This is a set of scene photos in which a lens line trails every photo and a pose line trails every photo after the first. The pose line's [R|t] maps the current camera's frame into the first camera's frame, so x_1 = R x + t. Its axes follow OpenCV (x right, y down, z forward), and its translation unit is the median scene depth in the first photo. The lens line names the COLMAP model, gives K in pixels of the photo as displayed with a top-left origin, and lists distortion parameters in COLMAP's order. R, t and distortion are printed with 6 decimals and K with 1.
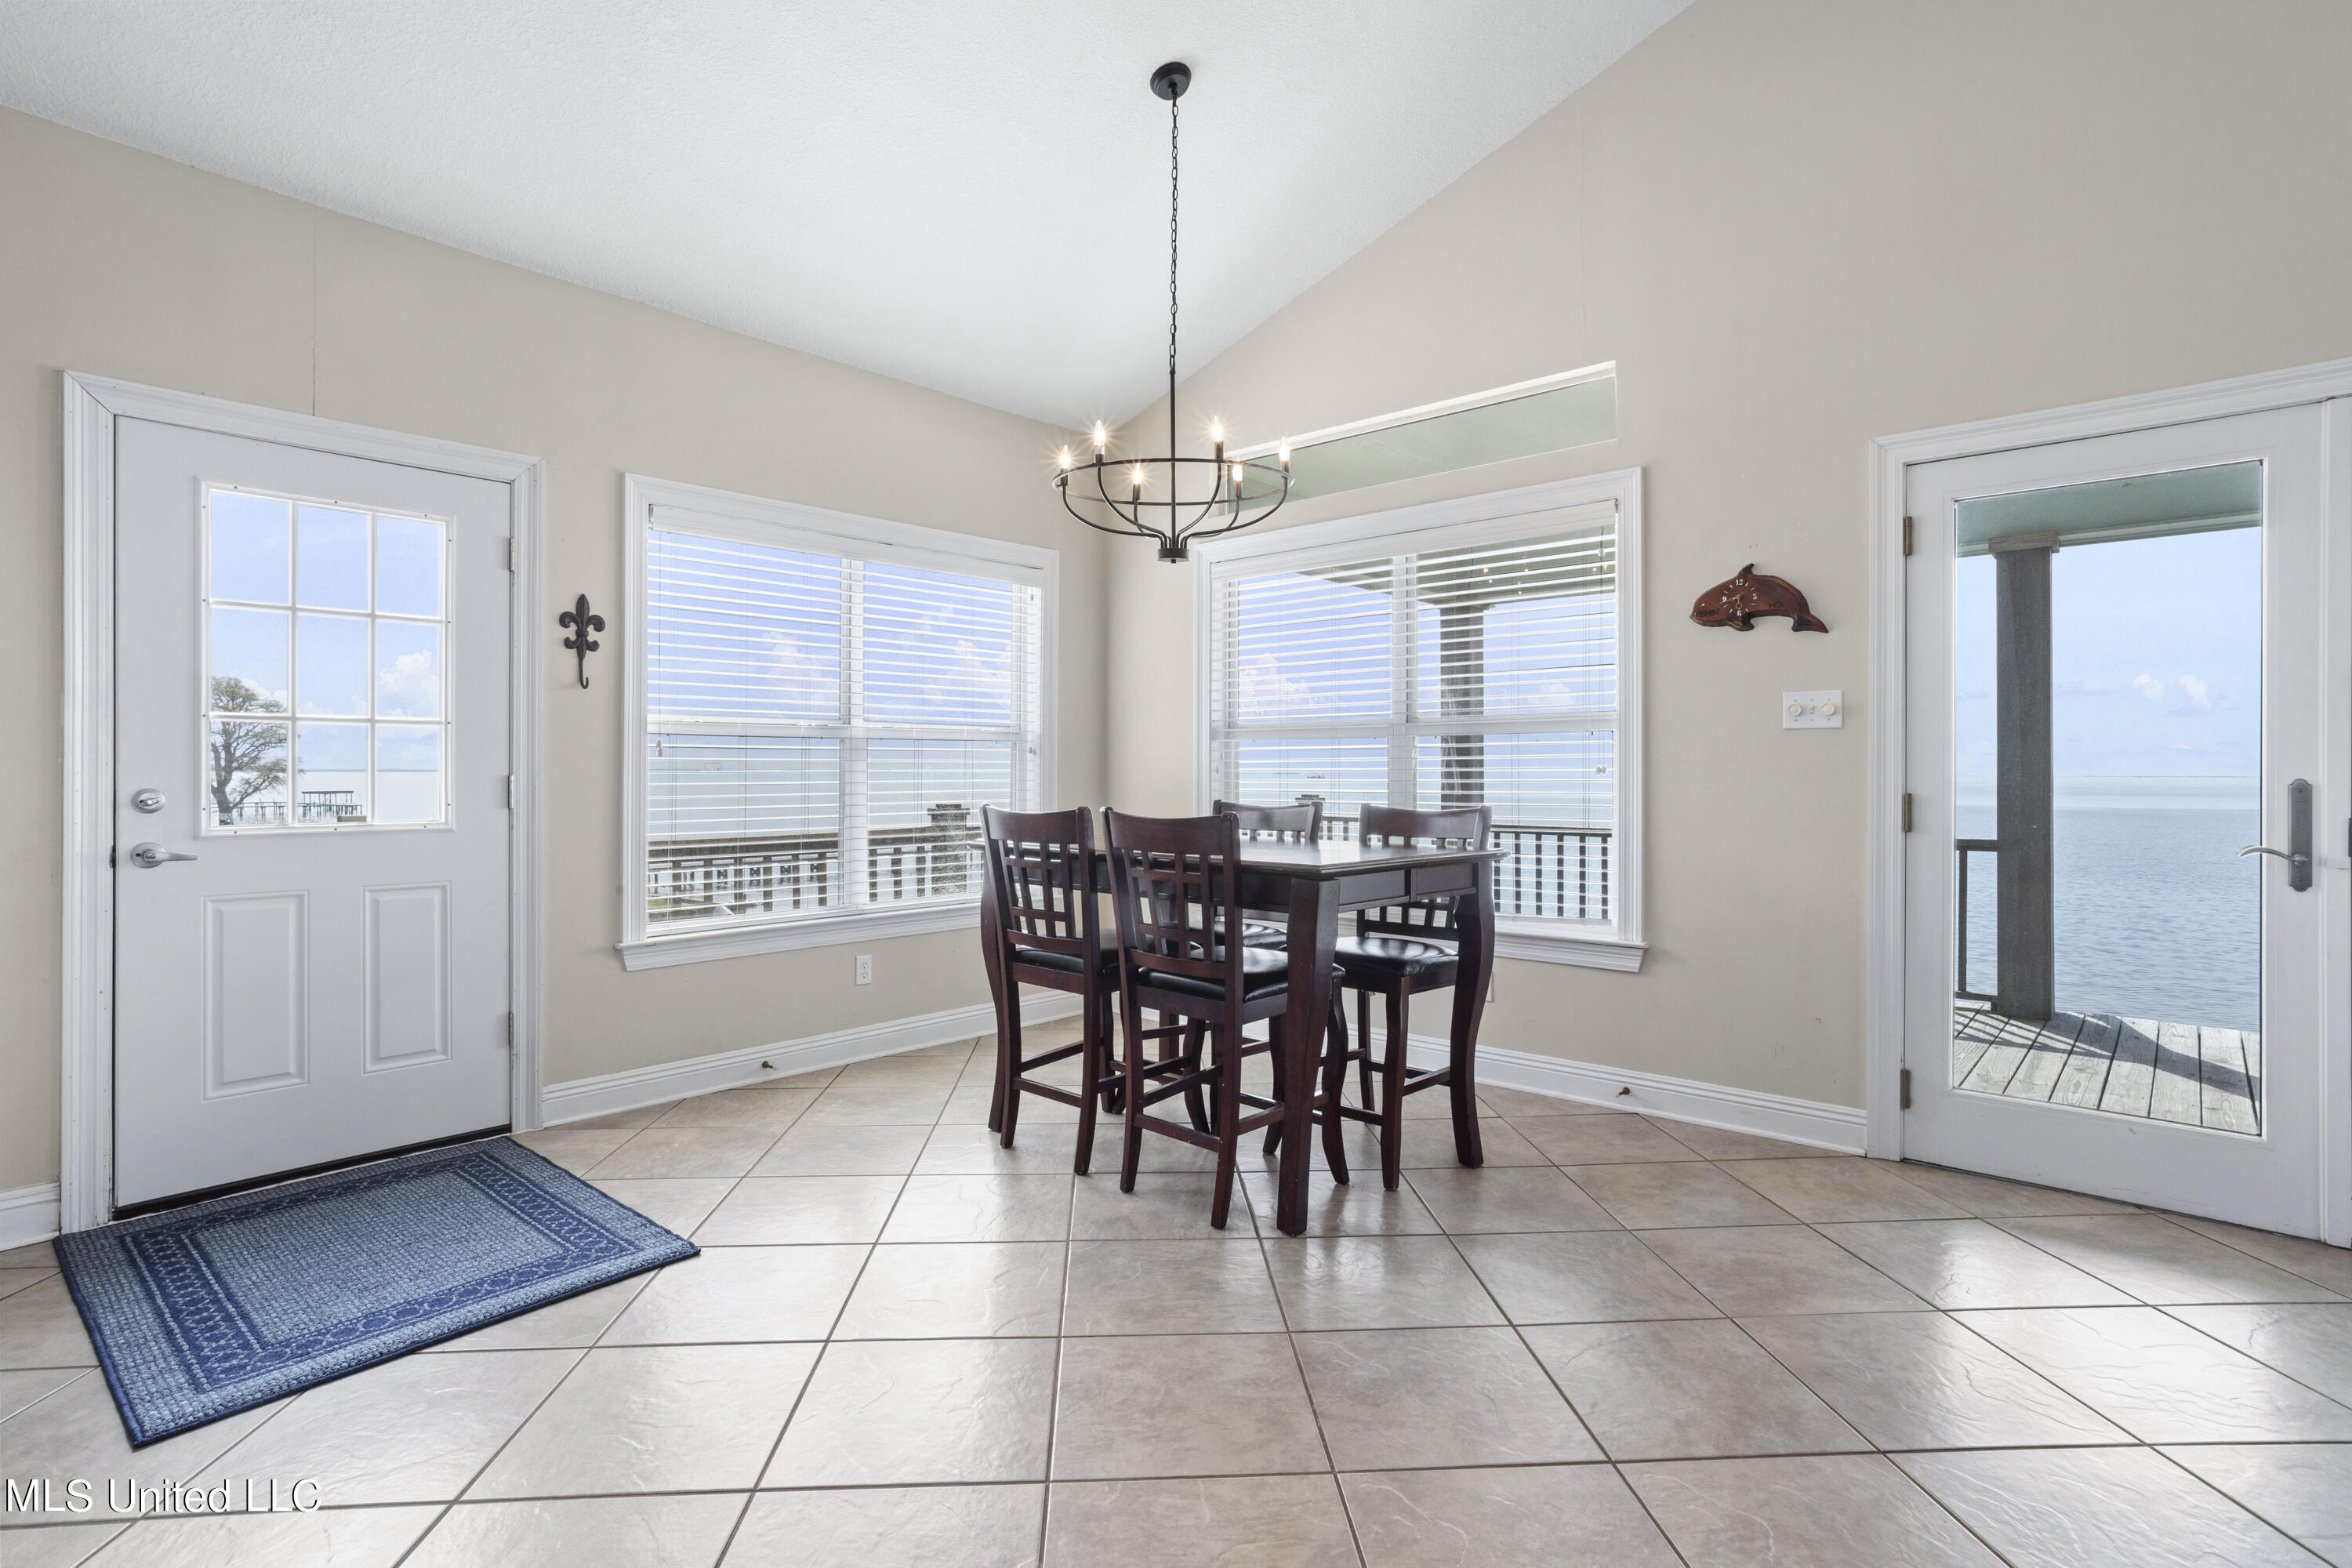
lens RADIAL K [[1149.6, 0, 1162.4], [0, 1149.6, 777.2], [0, 0, 1]] dist [-0.045547, 0.026830]
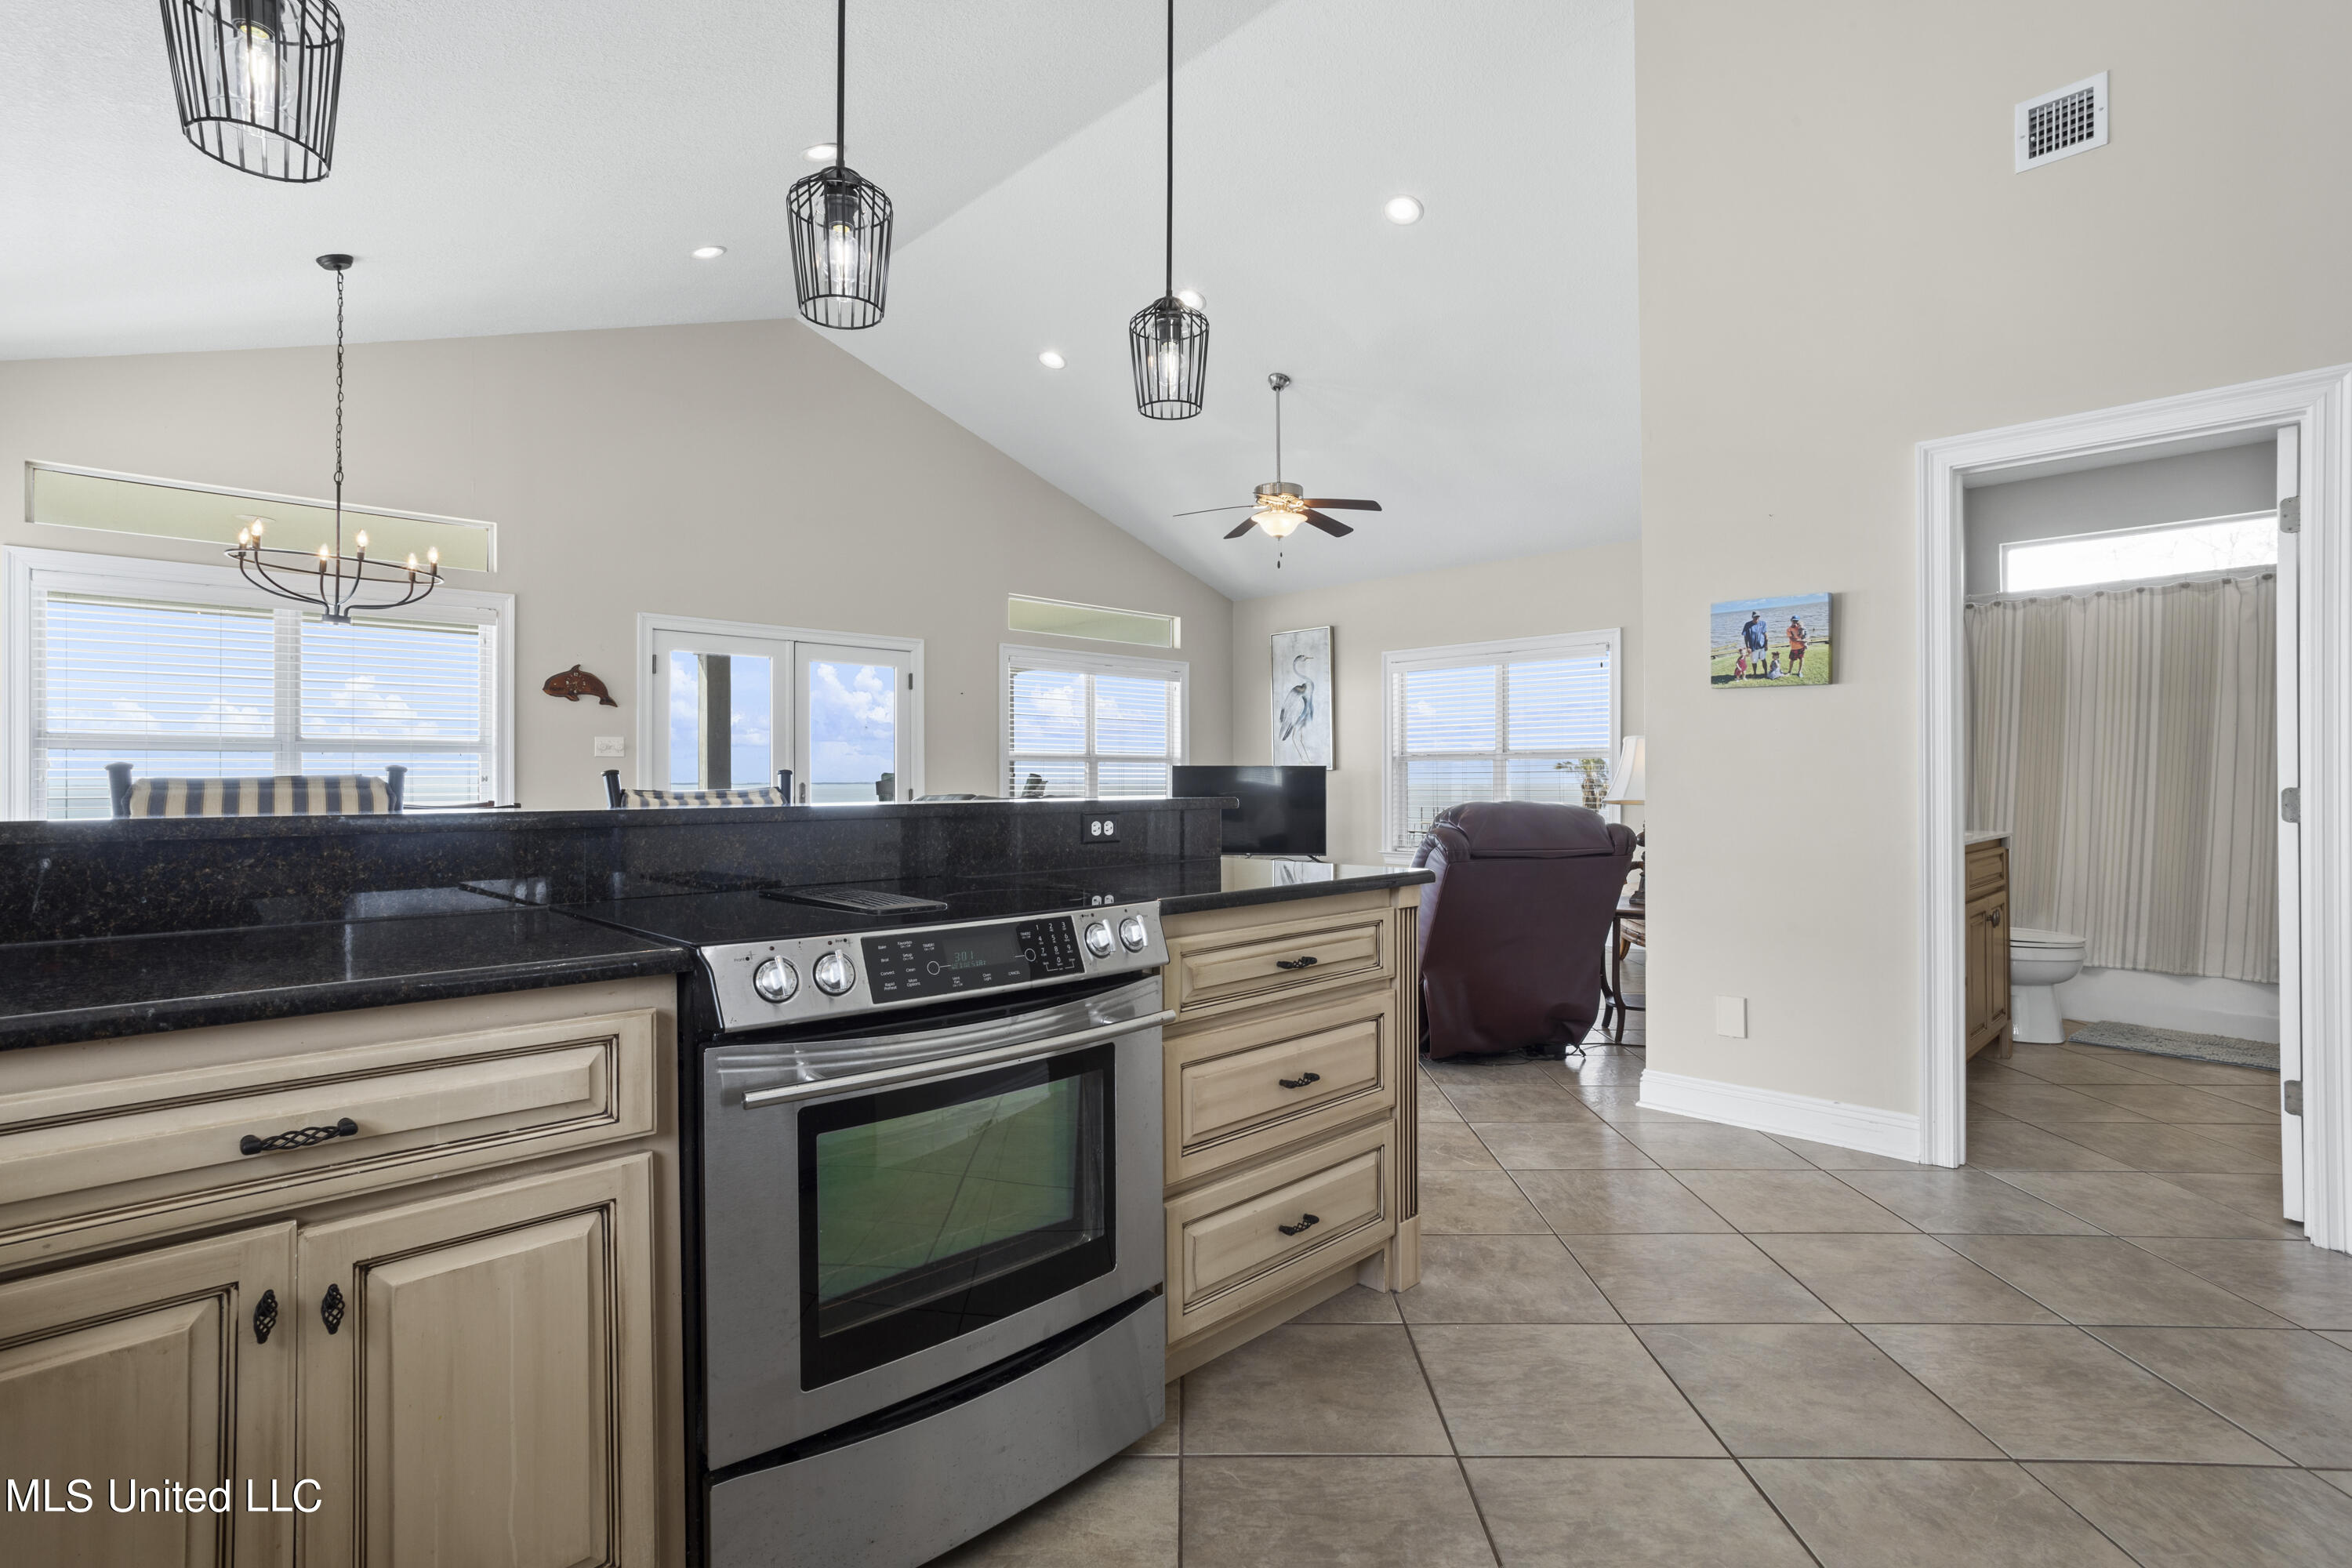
lens RADIAL K [[1149.6, 0, 1179.2], [0, 1149.6, 772.8], [0, 0, 1]] dist [-0.045547, 0.026830]
pose [[0.060742, 0.005030, 0.998141, -1.220525], [0.006777, 0.999962, -0.005452, 0.000355], [-0.998130, 0.007096, 0.060705, -0.058510]]
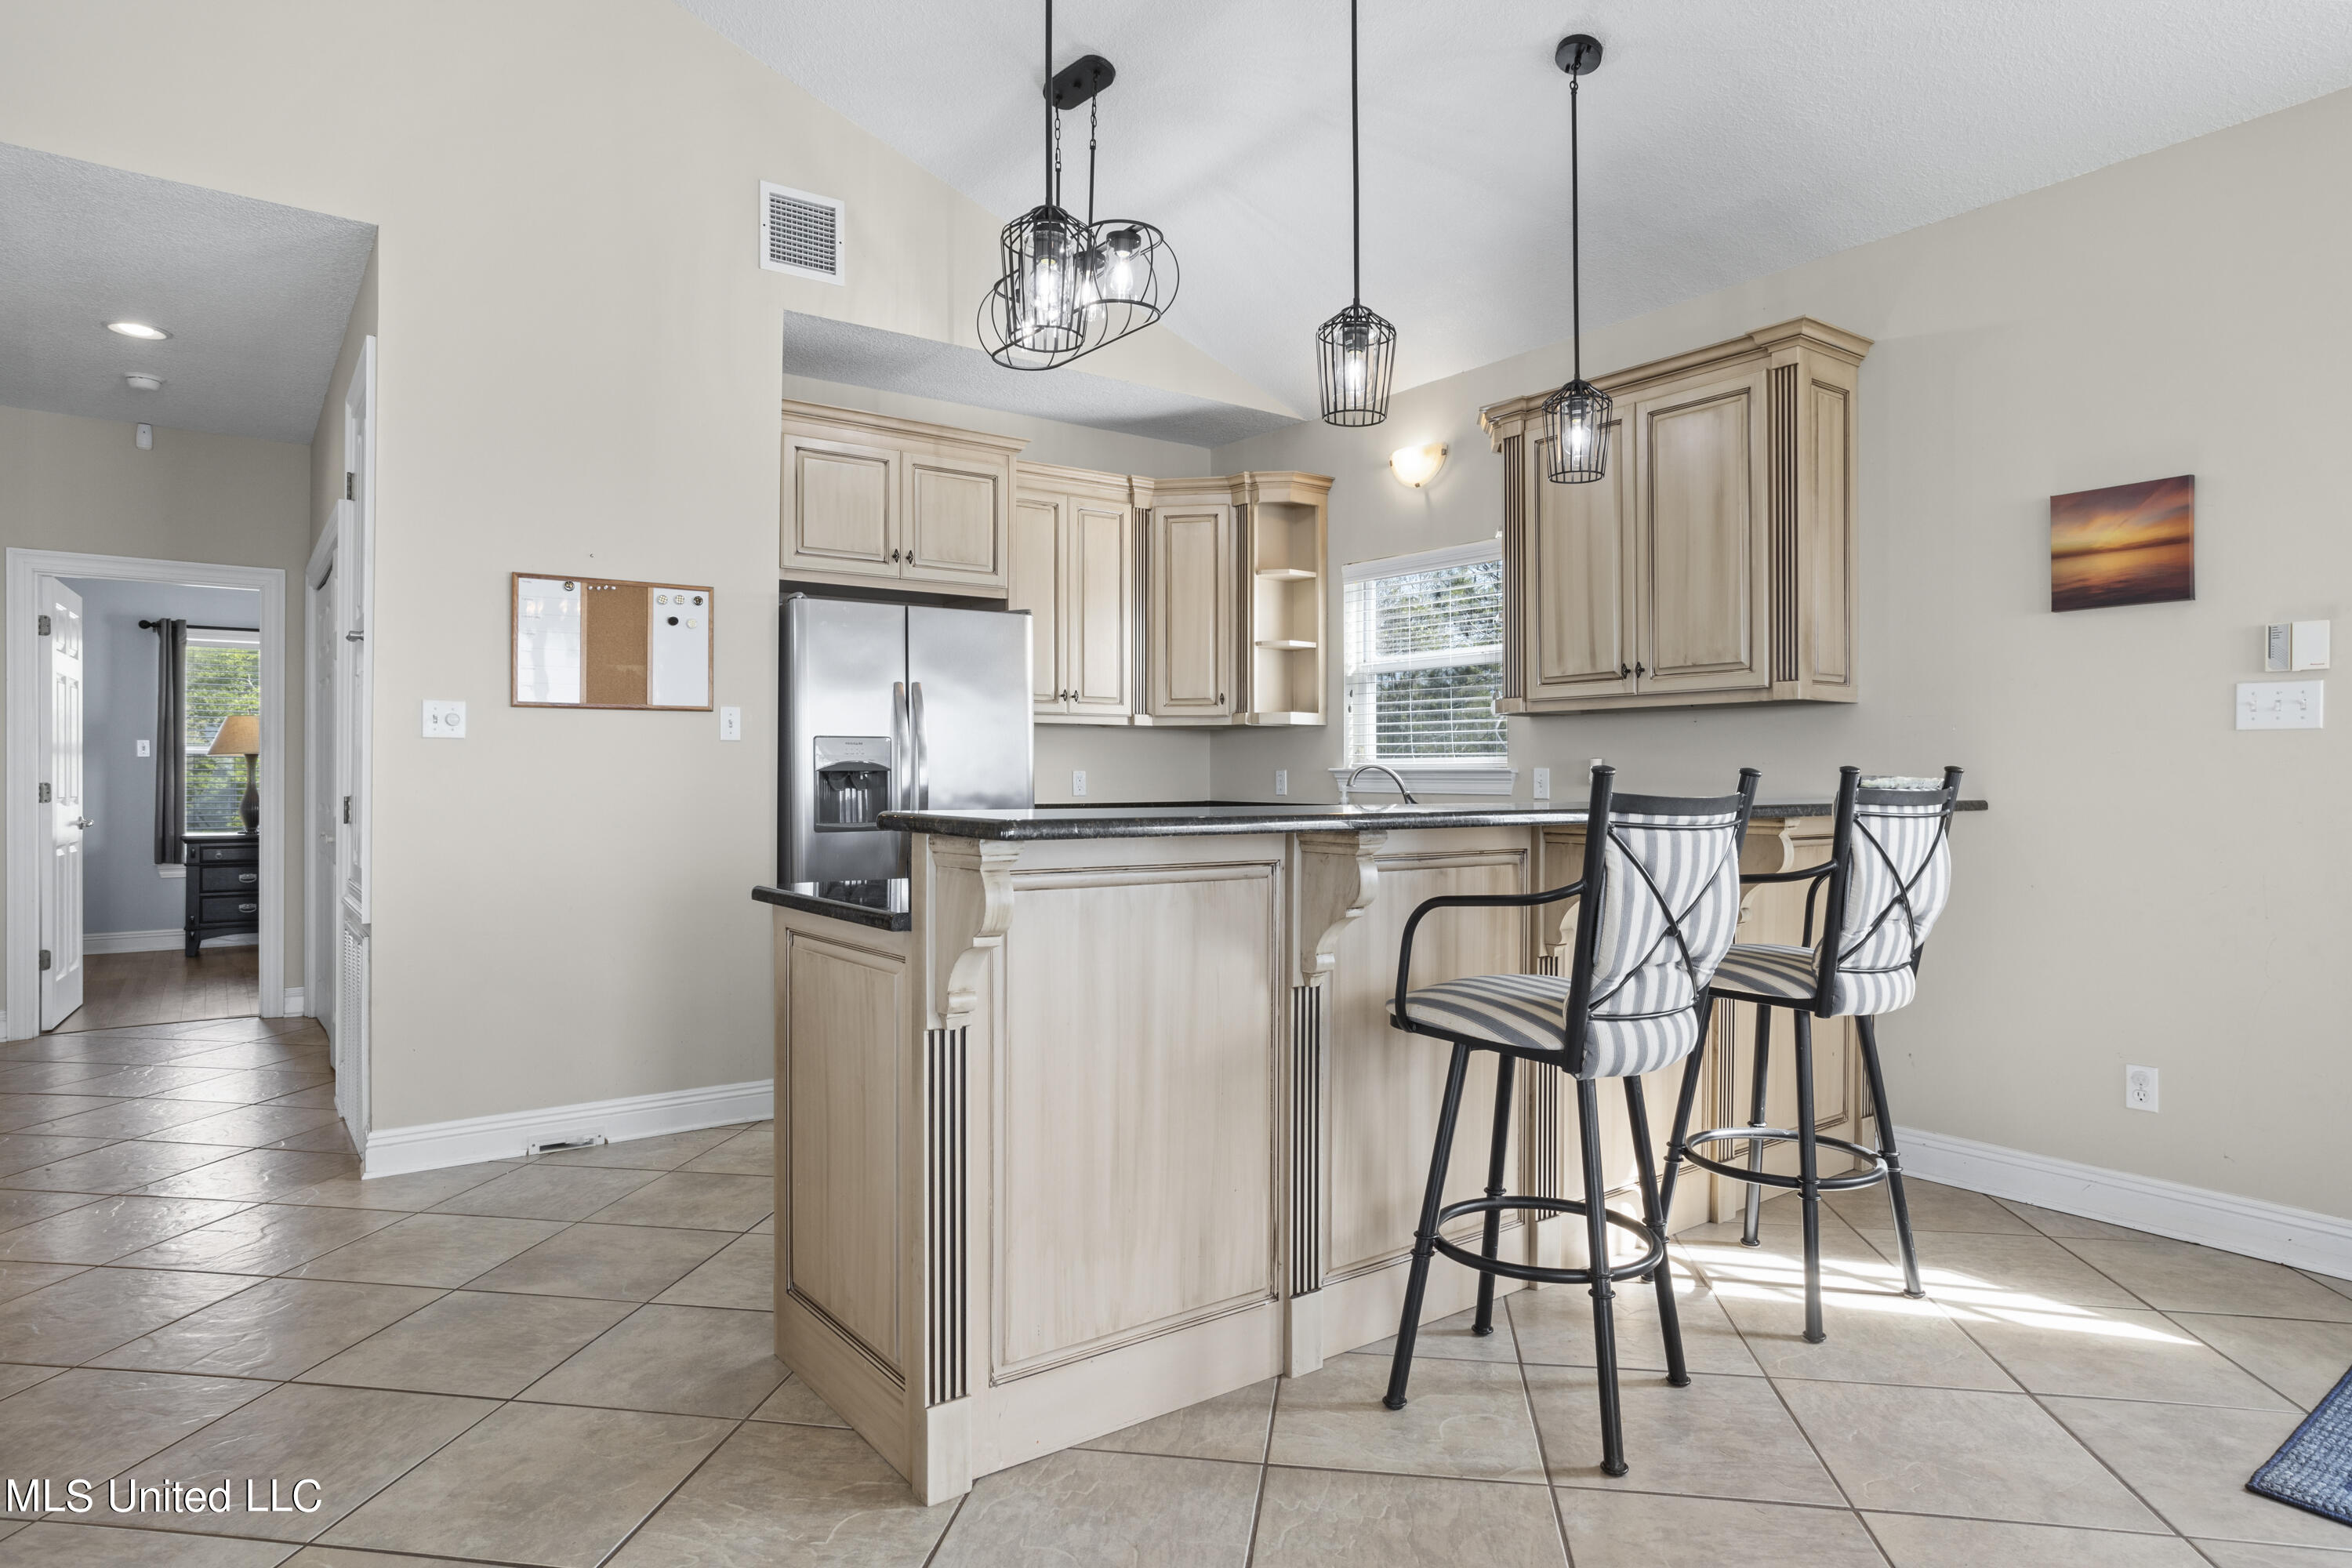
lens RADIAL K [[1334.1, 0, 1171.2], [0, 1334.1, 775.3], [0, 0, 1]] dist [-0.033244, 0.022931]
pose [[-0.198190, -0.003559, -0.980157, 0.205429], [-0.005444, 0.999982, -0.002530, -0.001460], [0.980148, 0.004835, -0.198206, 0.198727]]
